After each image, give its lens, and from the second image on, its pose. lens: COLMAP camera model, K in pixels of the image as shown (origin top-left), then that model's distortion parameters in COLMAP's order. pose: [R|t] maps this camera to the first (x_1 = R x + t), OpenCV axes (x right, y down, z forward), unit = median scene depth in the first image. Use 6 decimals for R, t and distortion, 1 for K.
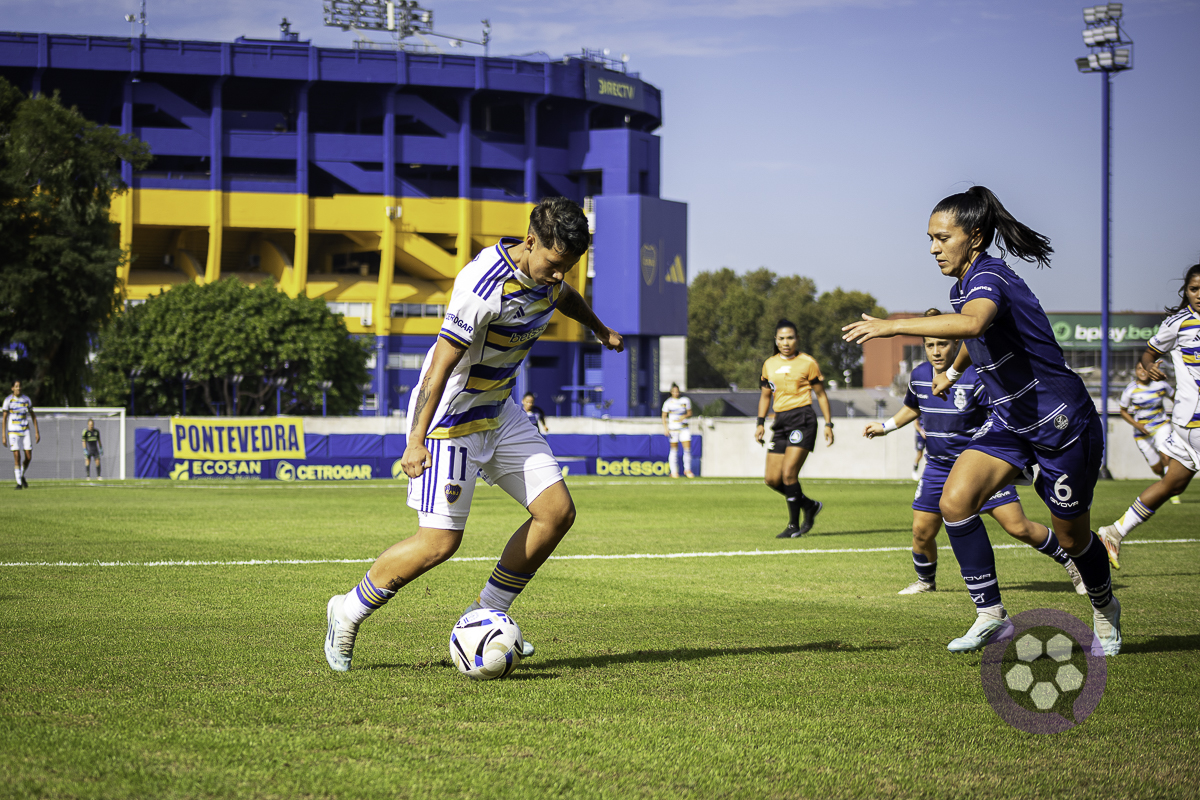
lens RADIAL K [[4294.4, 0, 599.2], [0, 4294.4, 389.4], [0, 0, 1]] dist [0.146113, 0.000000]
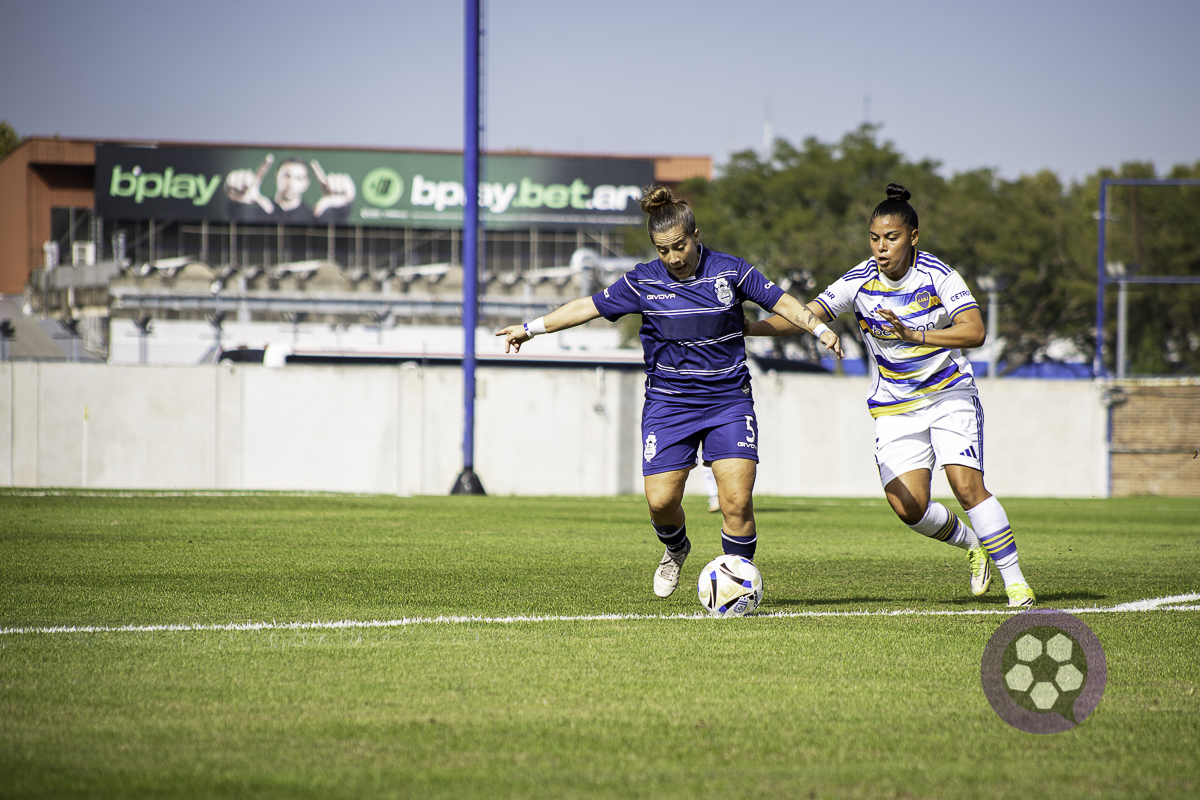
lens RADIAL K [[4463.7, 0, 608.1], [0, 4463.7, 410.0], [0, 0, 1]] dist [0.487378, 0.000000]
pose [[0.958781, 0.010796, 0.283939, -0.011344], [-0.018560, 0.999523, 0.024668, -0.001376], [-0.283538, -0.028921, 0.958525, 0.508301]]
